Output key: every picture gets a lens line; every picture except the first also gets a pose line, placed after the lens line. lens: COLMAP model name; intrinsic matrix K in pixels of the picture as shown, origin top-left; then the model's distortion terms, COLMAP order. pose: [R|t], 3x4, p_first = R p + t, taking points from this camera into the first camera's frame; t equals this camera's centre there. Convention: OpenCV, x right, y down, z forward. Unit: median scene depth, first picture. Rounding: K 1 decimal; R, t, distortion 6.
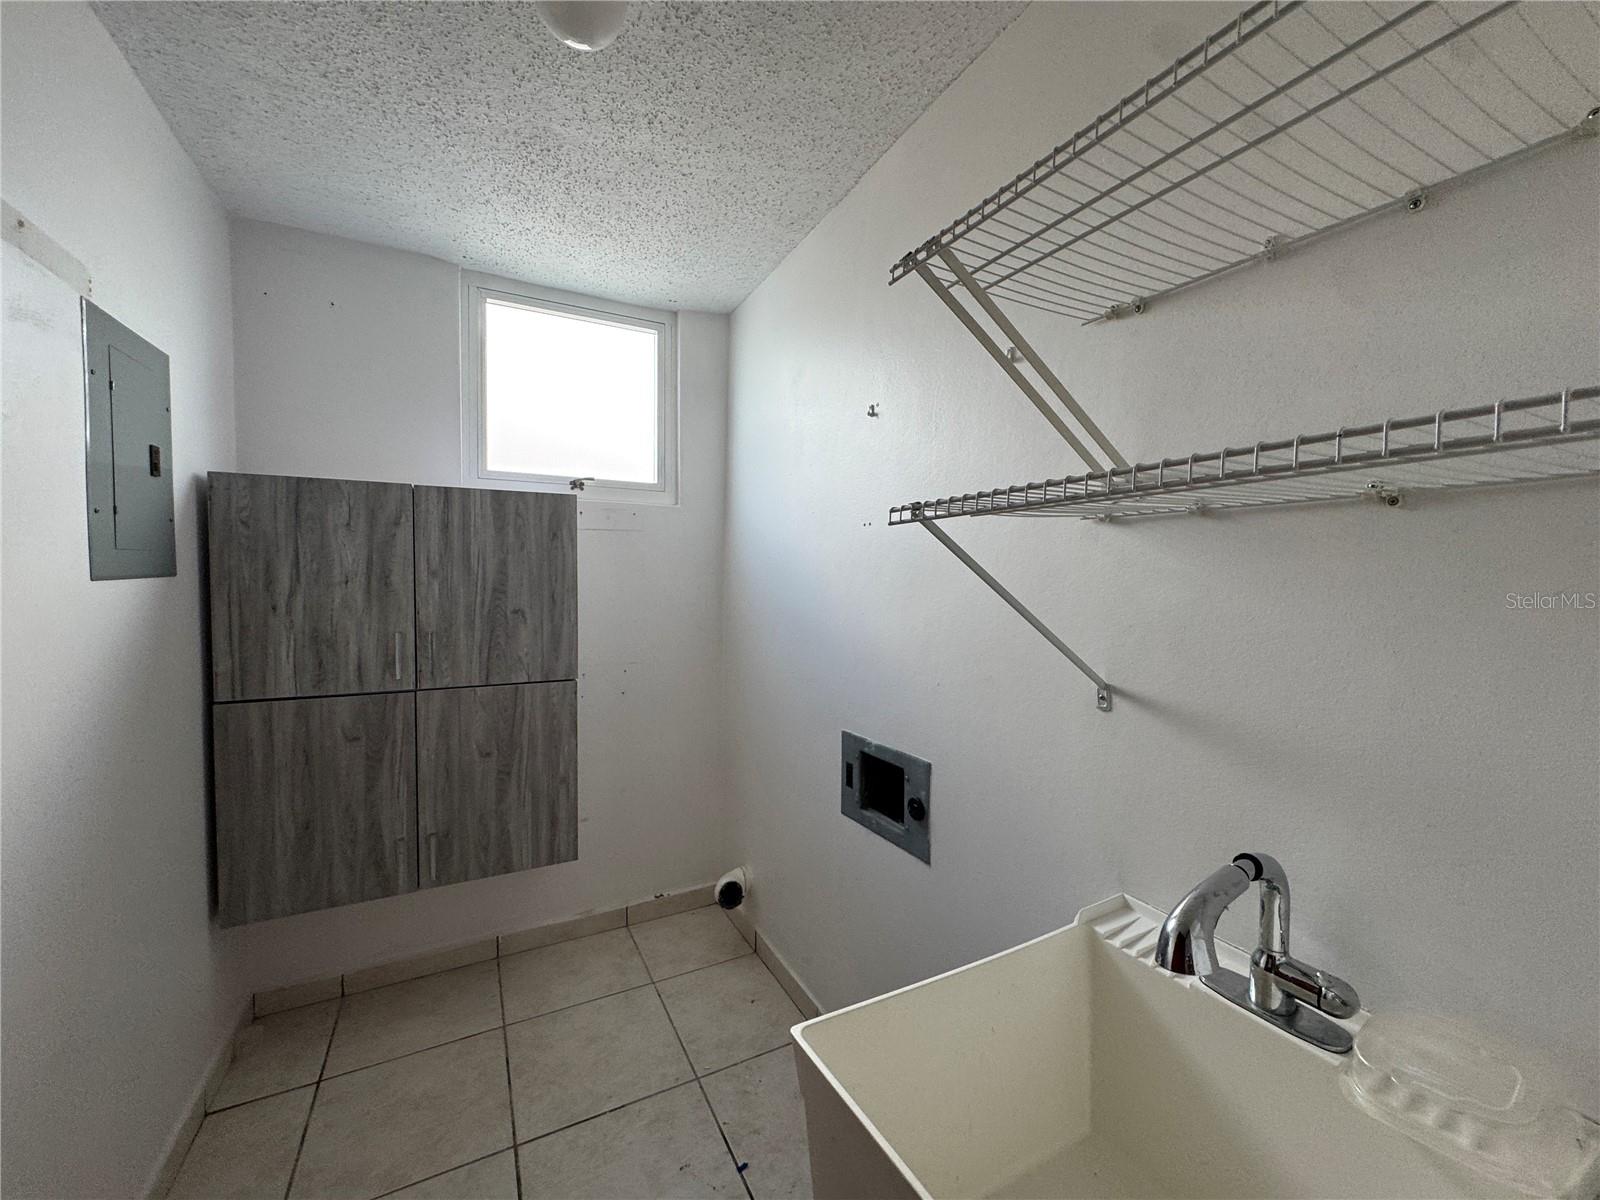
lens RADIAL K [[631.9, 0, 804.1], [0, 631.9, 600.9], [0, 0, 1]] dist [-0.000324, 0.000076]
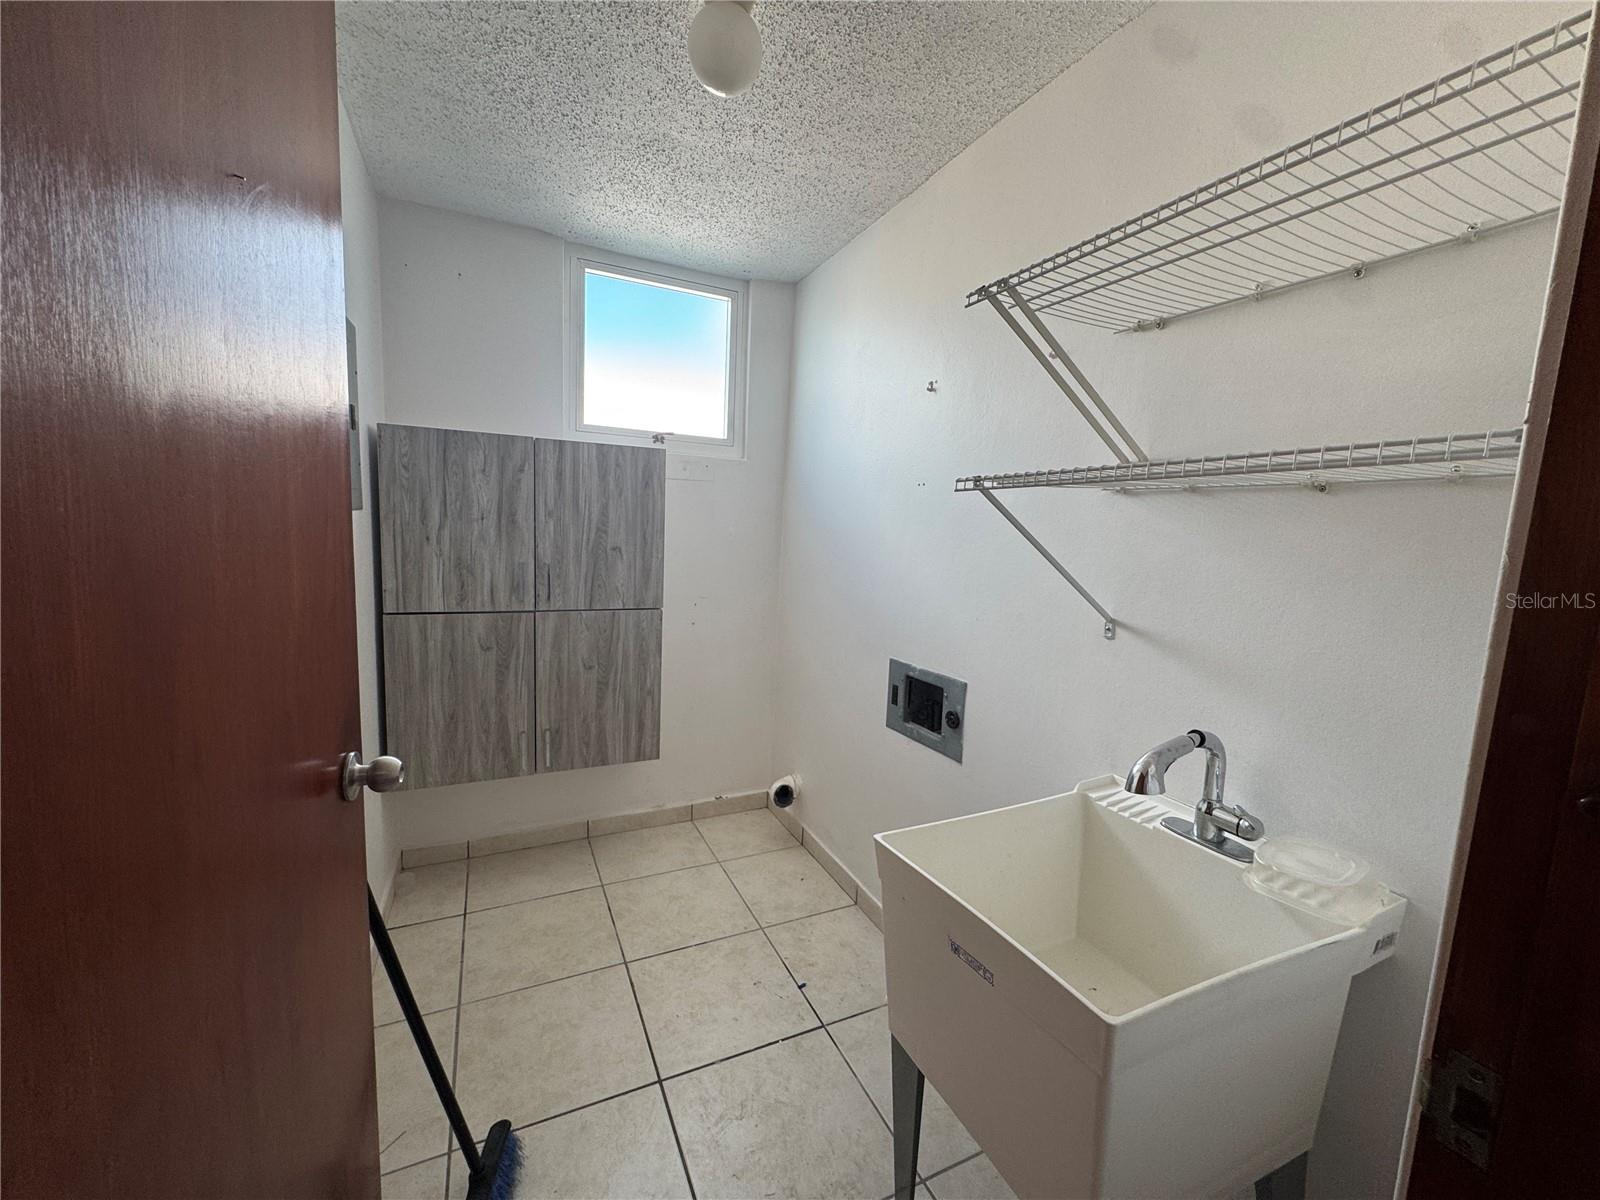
lens RADIAL K [[631.9, 0, 804.1], [0, 631.9, 600.9], [0, 0, 1]] dist [-0.000324, 0.000076]
pose [[0.998714, 0.038393, -0.033108, -0.071622], [-0.035650, 0.996173, 0.079804, 0.008648], [0.036045, -0.078521, 0.996261, -0.199204]]
